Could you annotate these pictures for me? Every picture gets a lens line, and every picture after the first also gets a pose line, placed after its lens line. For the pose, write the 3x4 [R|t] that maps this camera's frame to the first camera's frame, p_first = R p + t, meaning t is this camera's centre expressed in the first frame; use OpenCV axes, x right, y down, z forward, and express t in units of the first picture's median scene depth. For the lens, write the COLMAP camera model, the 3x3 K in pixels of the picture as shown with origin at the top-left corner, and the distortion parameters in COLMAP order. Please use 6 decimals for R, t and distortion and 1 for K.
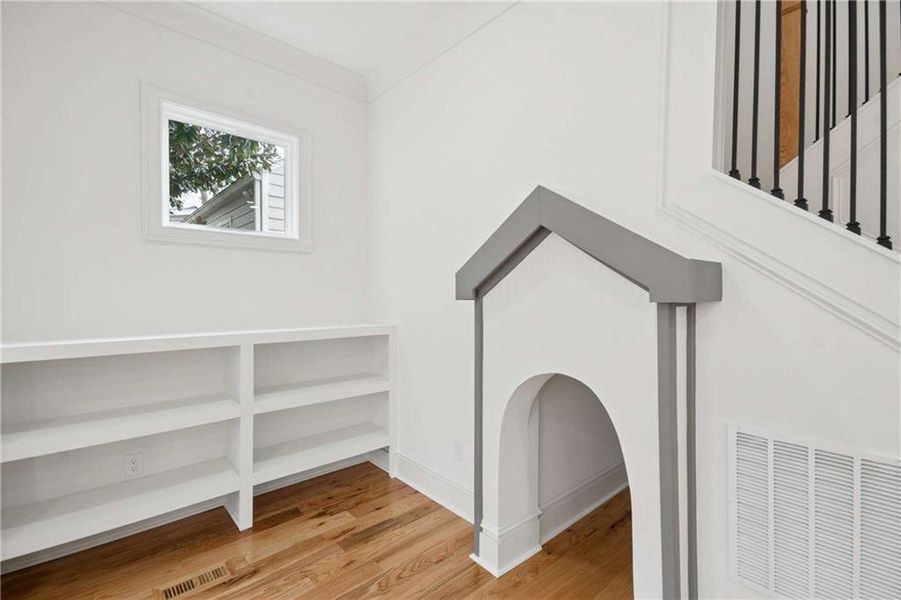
lens RADIAL K [[400.8, 0, 462.2], [0, 400.8, 297.5], [0, 0, 1]] dist [0.025735, -0.007107]
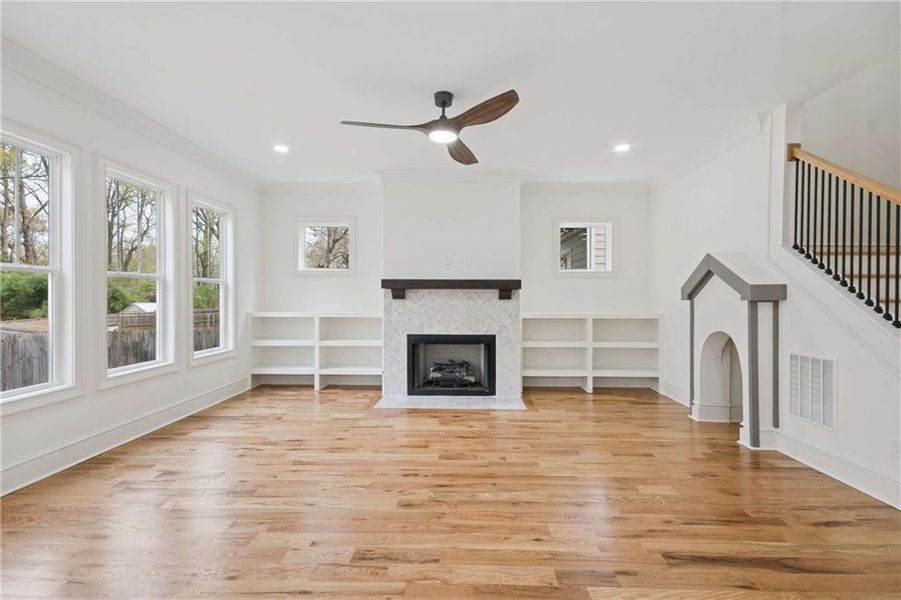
lens RADIAL K [[400.8, 0, 455.4], [0, 400.8, 300.9], [0, 0, 1]] dist [0.025735, -0.007107]
pose [[0.715605, -0.000257, -0.698505, 0.591912], [0.001406, 0.999998, 0.001073, 0.006111], [0.698503, -0.001750, 0.715605, -1.327016]]
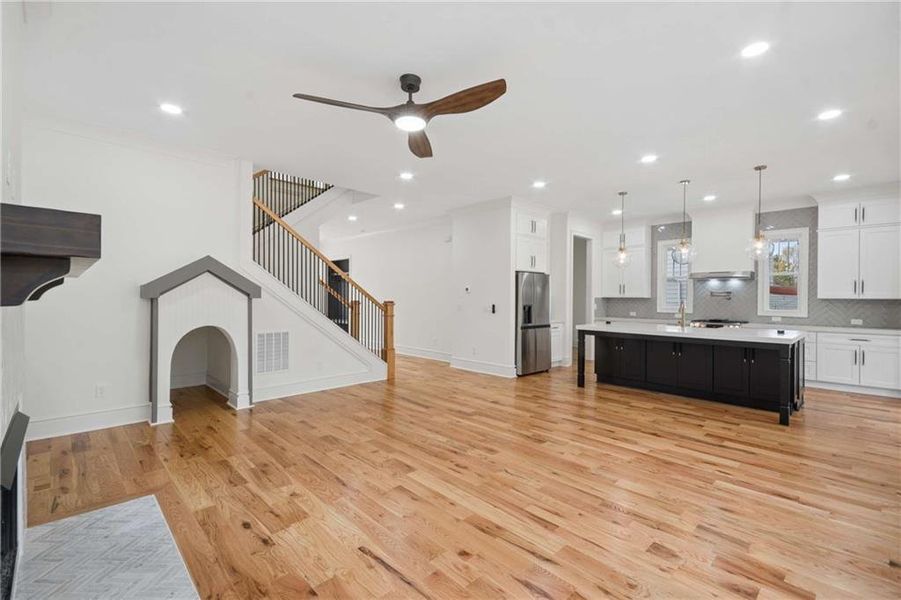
lens RADIAL K [[400.8, 0, 456.0], [0, 400.8, 299.2], [0, 0, 1]] dist [0.025735, -0.007107]
pose [[-0.036965, -0.008098, 0.999284, -1.853138], [-0.005947, 0.999951, 0.007883, -0.014744], [-0.999299, -0.005651, -0.037011, -0.404715]]
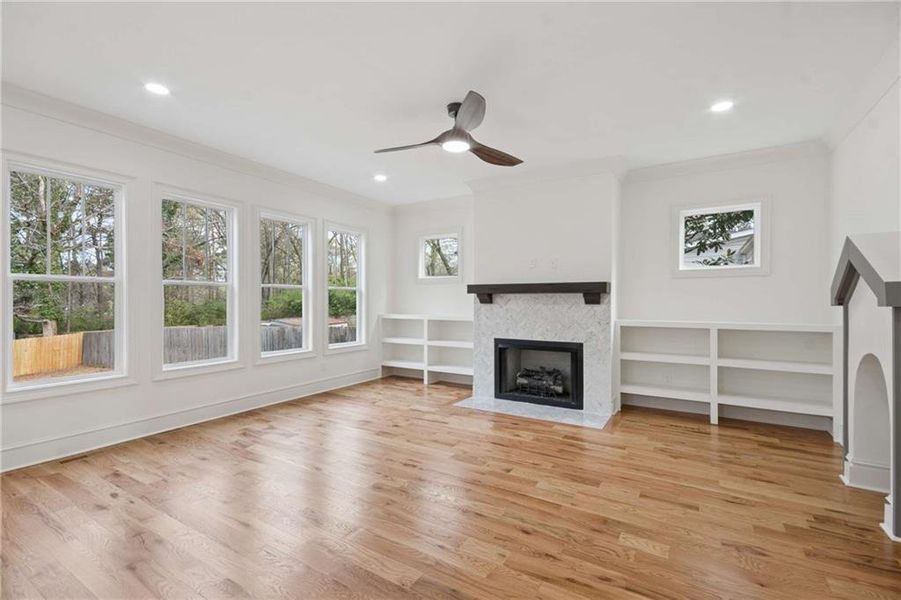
lens RADIAL K [[400.8, 0, 453.5], [0, 400.8, 303.9], [0, 0, 1]] dist [0.025735, -0.007107]
pose [[0.270074, -0.002358, -0.962837, 0.992892], [-0.002193, 0.999993, -0.003064, 0.006802], [0.962837, 0.002939, 0.270067, -0.720125]]
